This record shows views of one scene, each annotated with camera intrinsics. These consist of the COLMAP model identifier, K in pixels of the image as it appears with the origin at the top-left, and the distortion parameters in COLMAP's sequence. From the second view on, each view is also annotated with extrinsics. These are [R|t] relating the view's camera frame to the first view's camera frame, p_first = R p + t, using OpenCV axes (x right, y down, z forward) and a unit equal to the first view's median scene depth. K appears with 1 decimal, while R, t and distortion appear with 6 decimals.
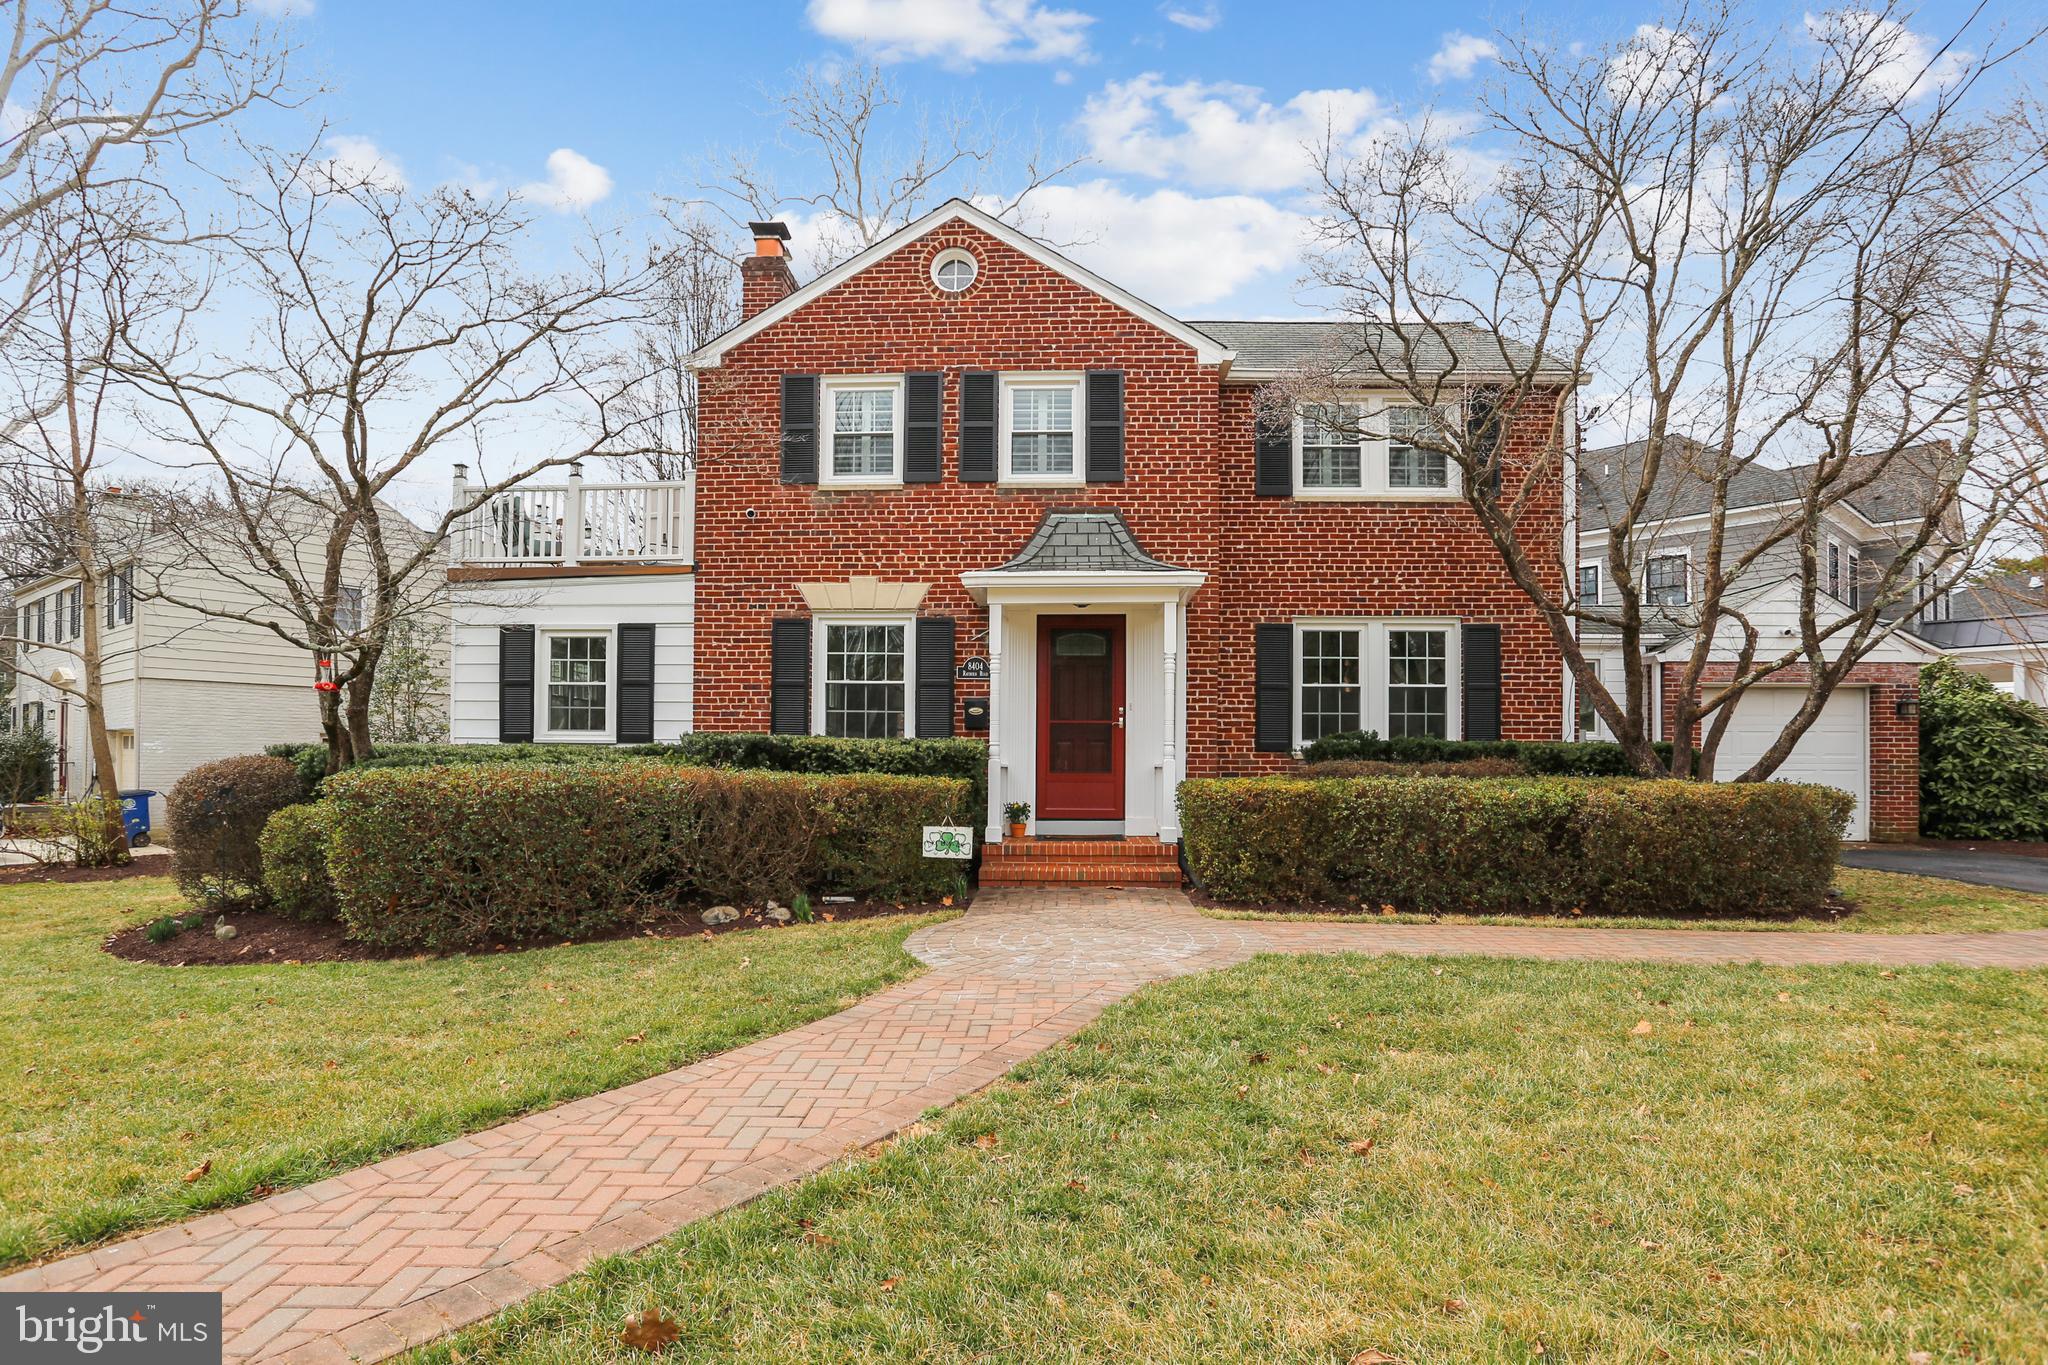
lens RADIAL K [[1035.4, 0, 988.9], [0, 1035.4, 739.5], [0, 0, 1]] dist [-0.054715, 0.000213]
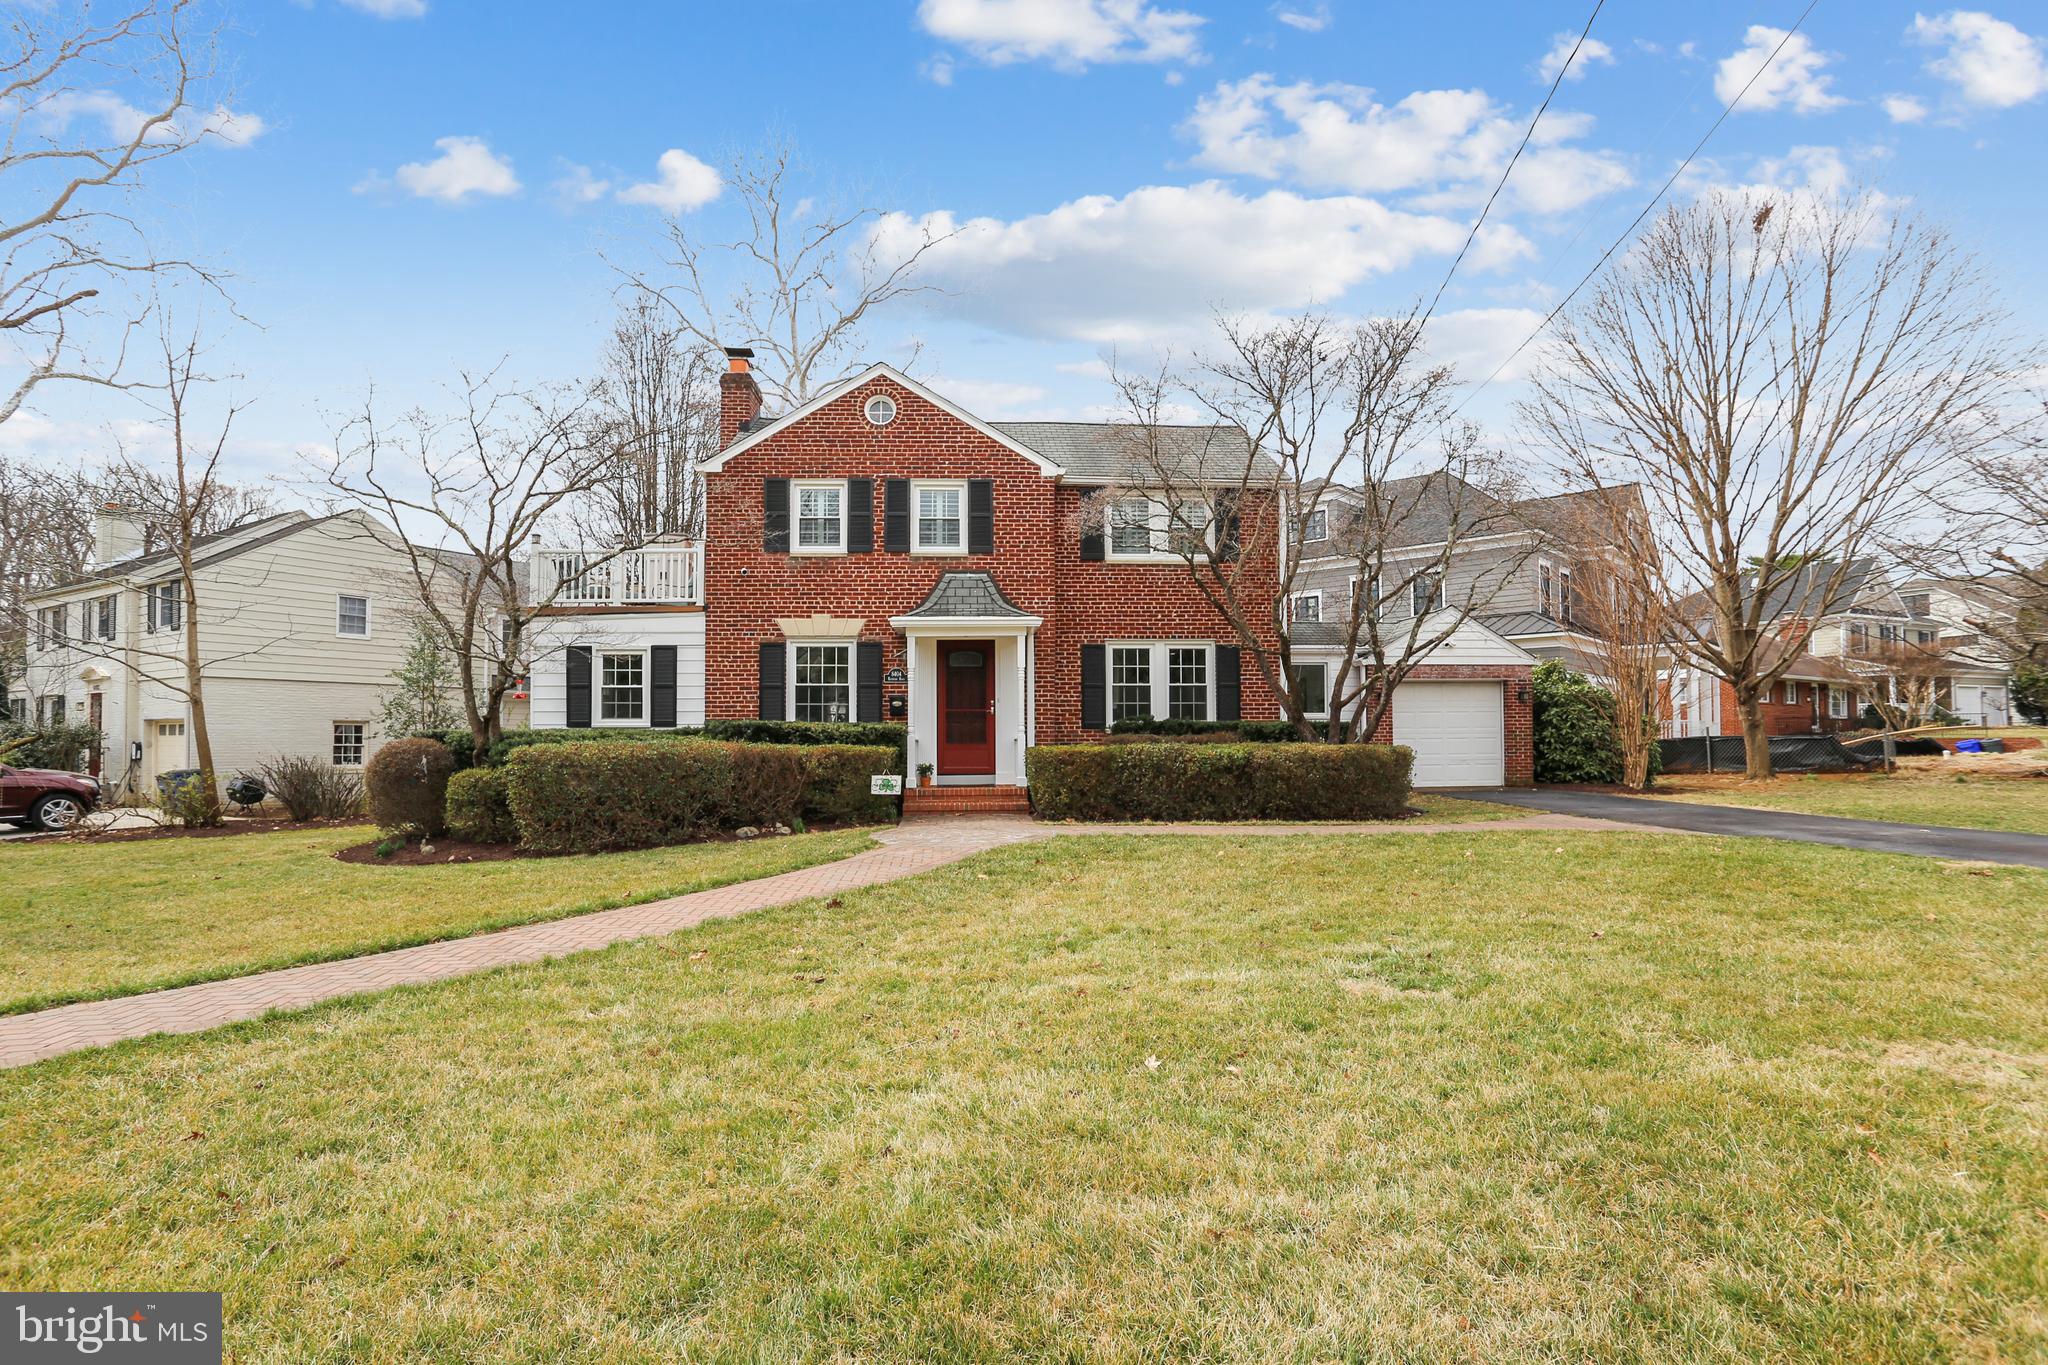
lens RADIAL K [[1035.4, 0, 988.9], [0, 1035.4, 739.5], [0, 0, 1]] dist [-0.054715, 0.000213]
pose [[0.994552, -0.010621, 0.103697, -0.036871], [0.008391, 0.999725, 0.021920, -0.007020], [-0.103901, -0.020930, 0.994367, -0.523018]]
